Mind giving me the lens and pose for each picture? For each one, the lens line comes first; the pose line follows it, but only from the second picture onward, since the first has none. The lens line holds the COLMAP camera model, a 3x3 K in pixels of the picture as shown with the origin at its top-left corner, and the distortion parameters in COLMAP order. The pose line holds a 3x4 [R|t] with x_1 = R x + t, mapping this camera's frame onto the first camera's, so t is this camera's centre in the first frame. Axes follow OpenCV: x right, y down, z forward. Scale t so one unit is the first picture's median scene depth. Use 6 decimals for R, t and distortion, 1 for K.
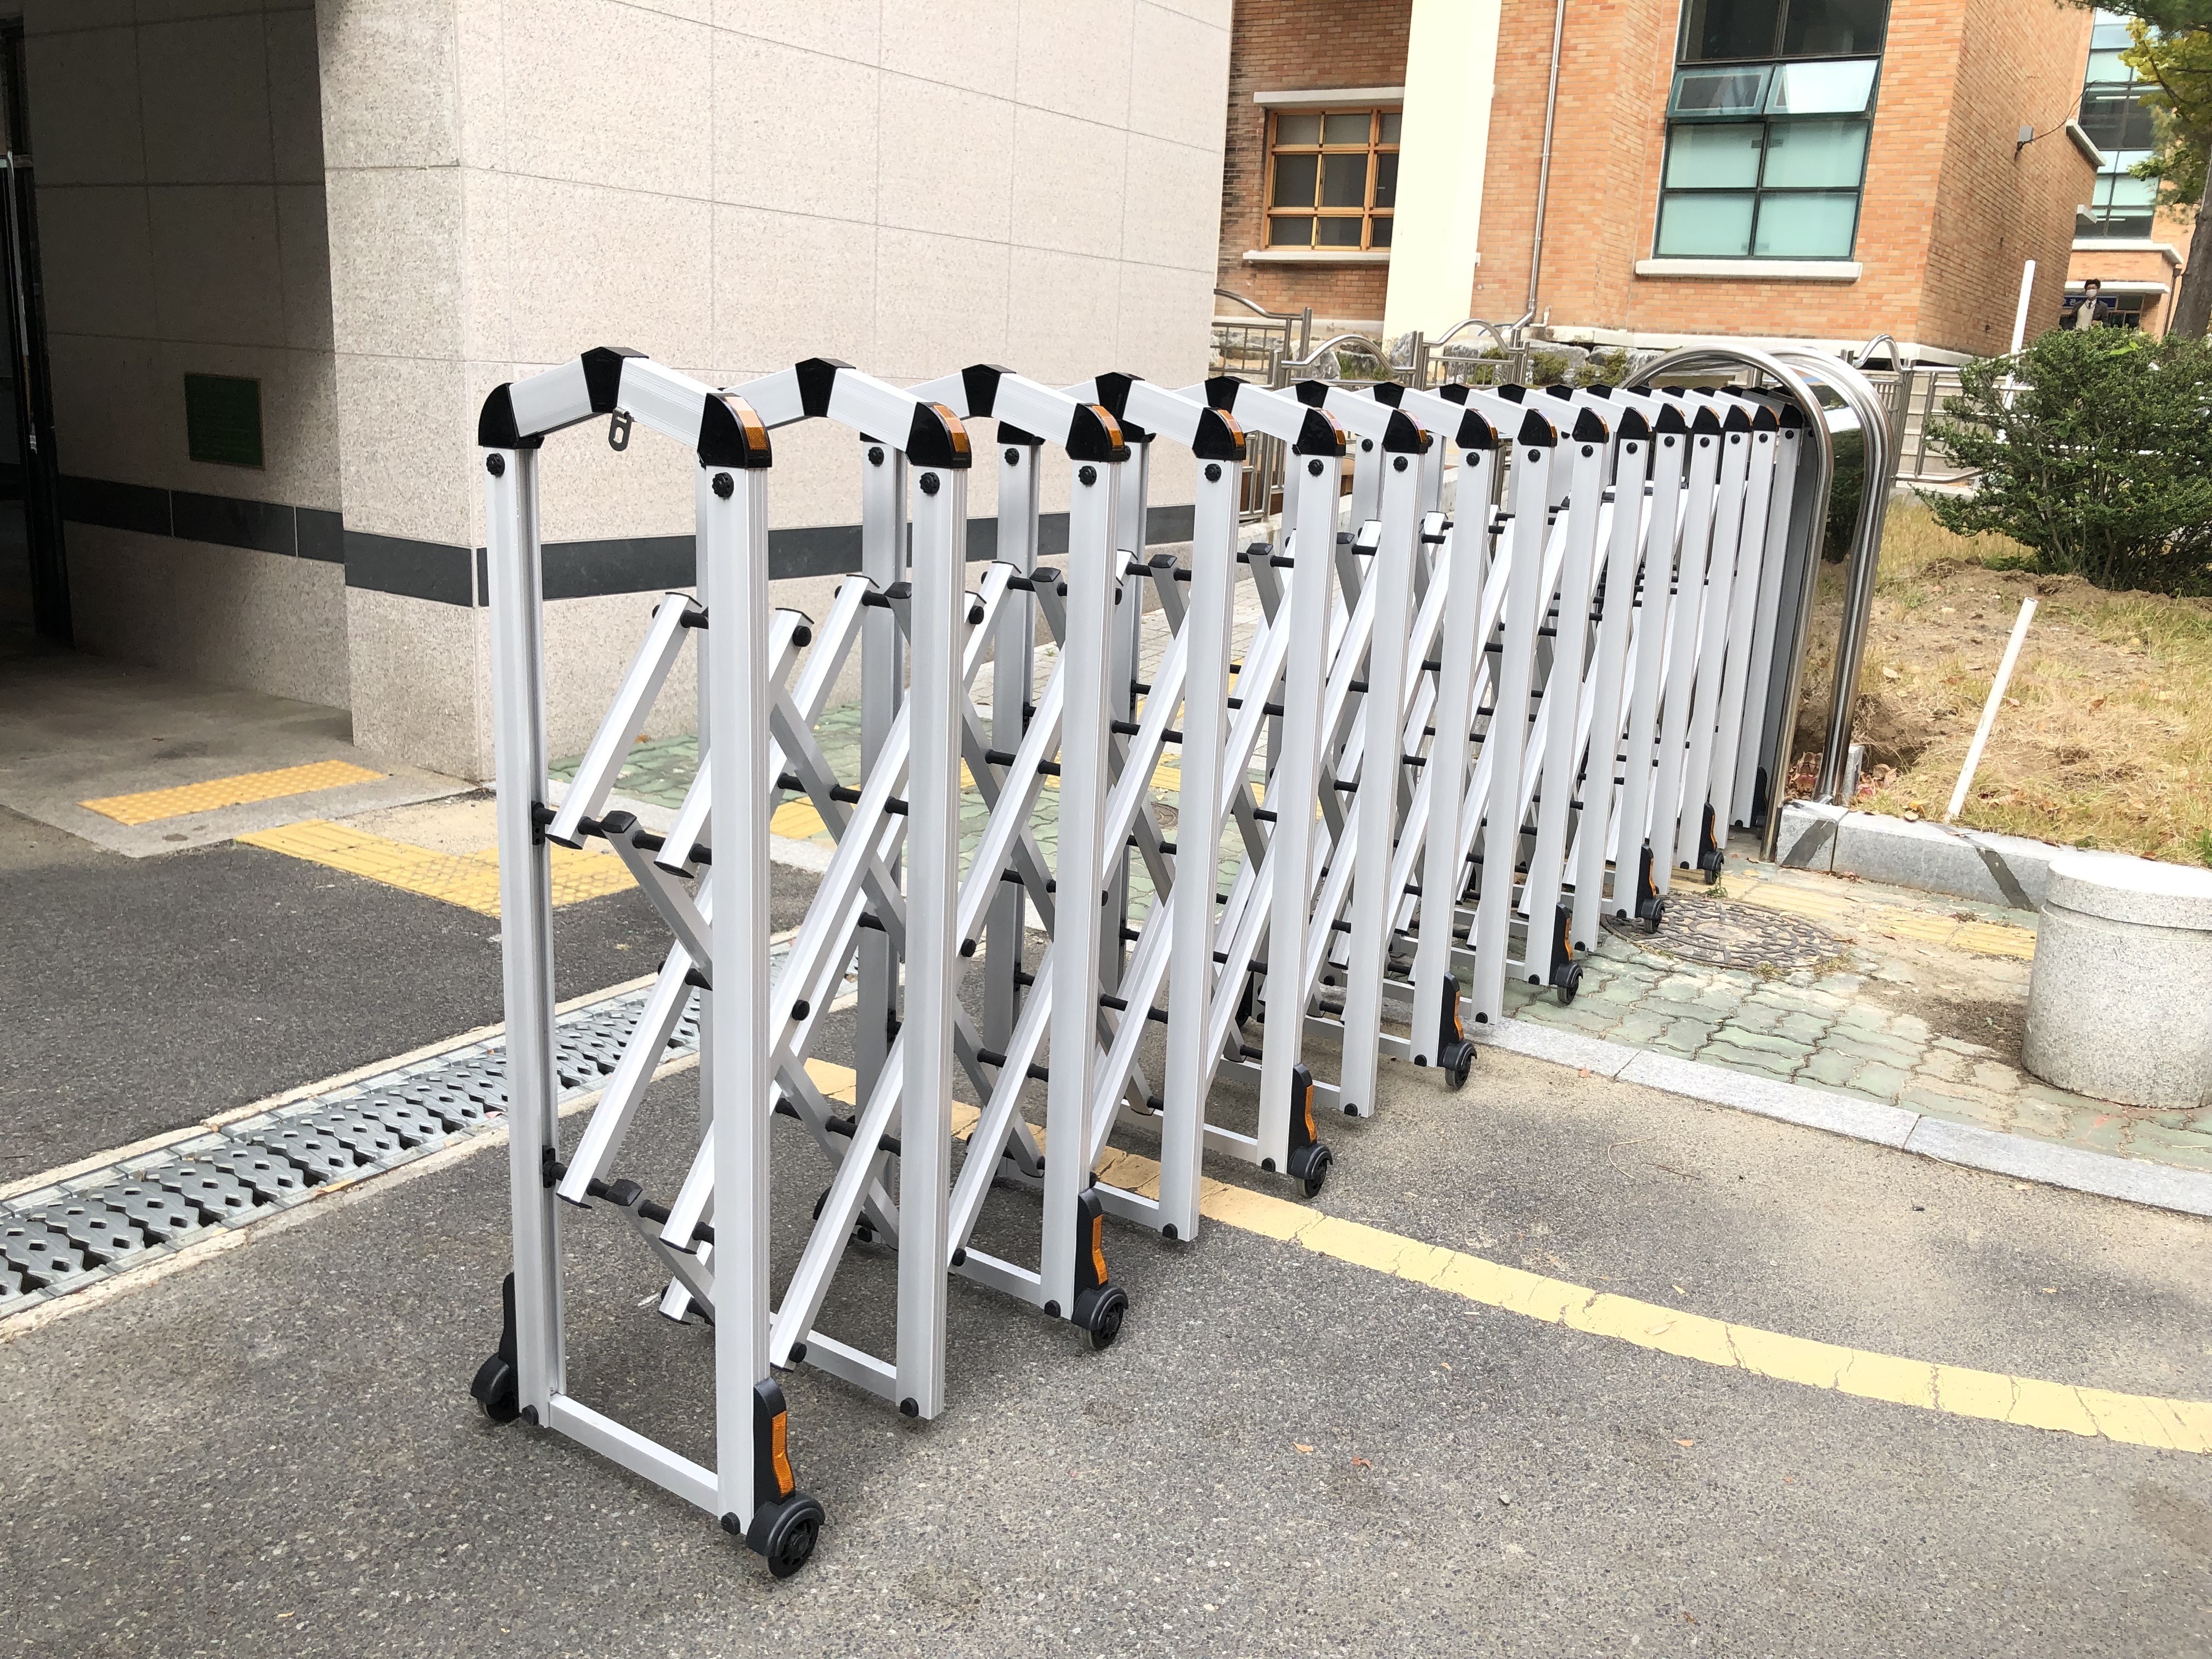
lens RADIAL K [[1835.9, 0, 1106.4], [0, 1835.9, 813.8], [0, 0, 1]] dist [0.029215, -0.031765]
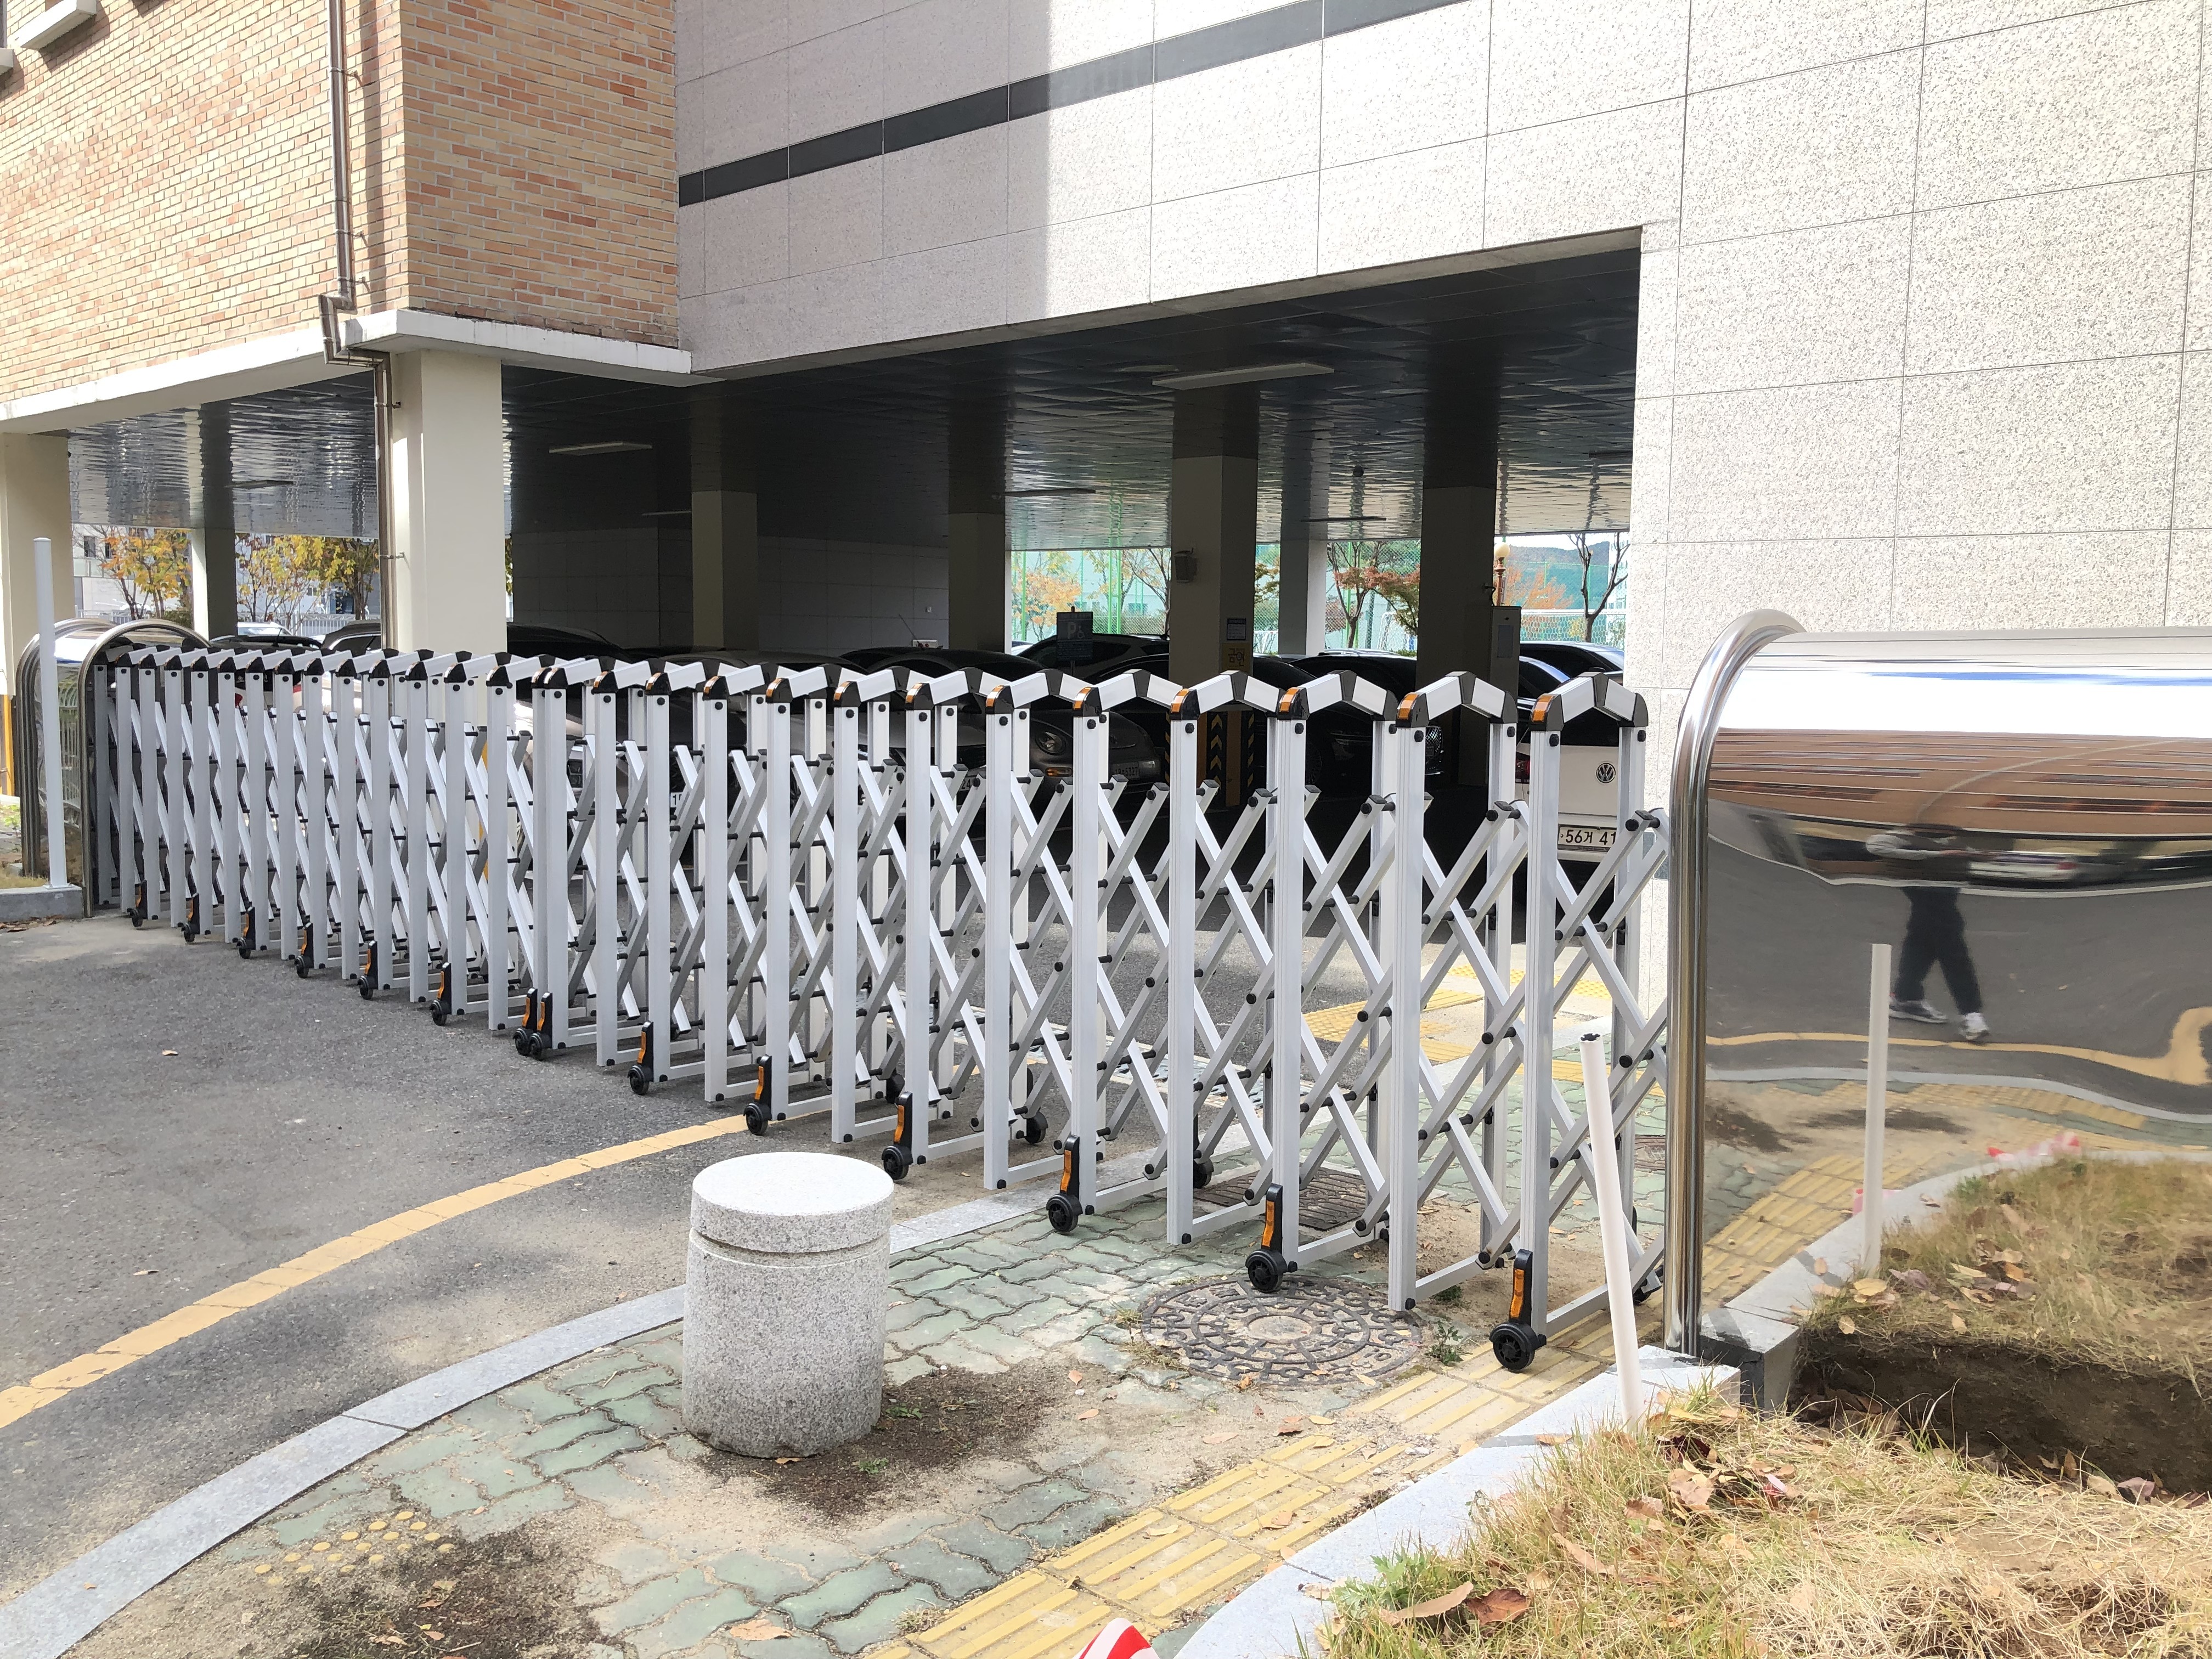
lens RADIAL K [[1835.9, 0, 1098.2], [0, 1835.9, 819.3], [0, 0, 1]] dist [0.029215, -0.031765]
pose [[-0.190734, 0.043262, -0.980688, 0.381103], [-0.259664, 0.961220, 0.092905, -0.068540], [0.946676, 0.272370, -0.172104, 0.341219]]
